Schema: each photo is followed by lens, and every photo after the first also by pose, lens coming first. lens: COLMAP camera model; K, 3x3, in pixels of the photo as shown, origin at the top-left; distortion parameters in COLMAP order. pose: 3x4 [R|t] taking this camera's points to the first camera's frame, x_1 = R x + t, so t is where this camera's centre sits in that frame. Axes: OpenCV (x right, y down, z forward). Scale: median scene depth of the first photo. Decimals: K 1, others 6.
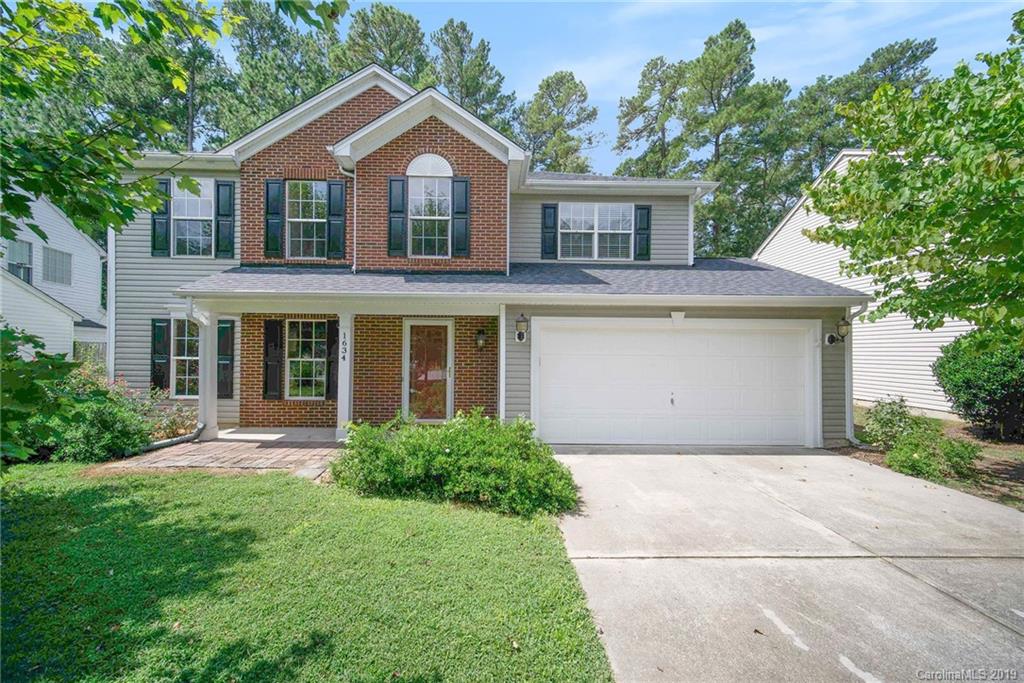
lens RADIAL K [[398.4, 0, 512.0], [0, 398.4, 341.5], [0, 0, 1]] dist [0.005982, -0.000165]
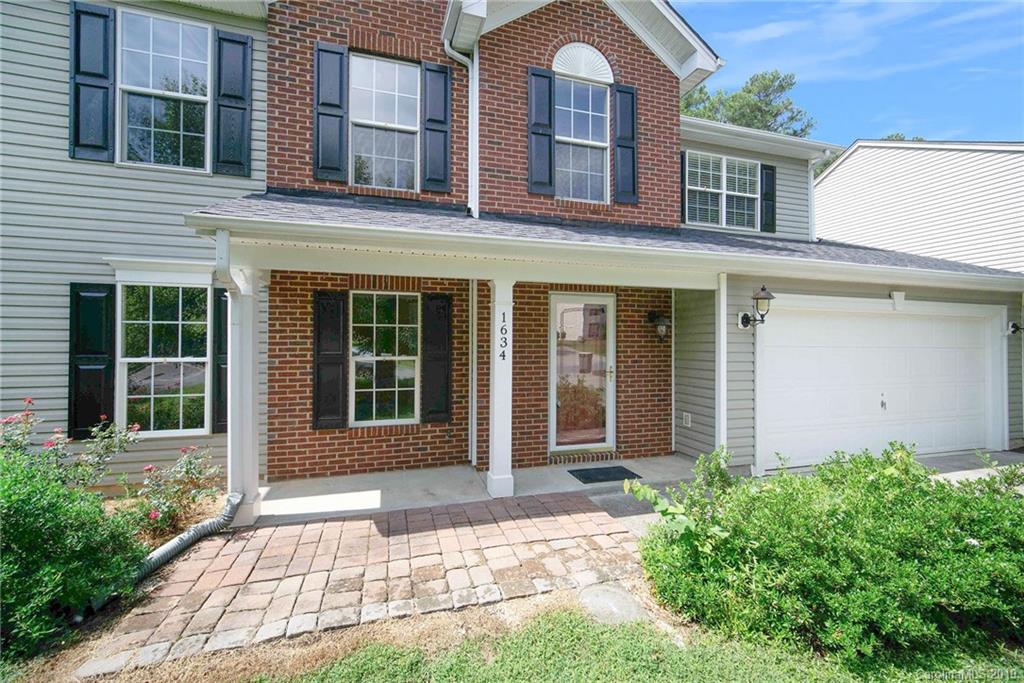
lens RADIAL K [[408.0, 0, 502.5], [0, 408.0, 337.8], [0, 0, 1]] dist [0.000843, 0.000085]
pose [[0.971677, -0.003494, 0.236286, -0.494479], [0.001234, 0.999952, 0.009713, 0.007991], [-0.236309, -0.009146, 0.971635, 0.370372]]
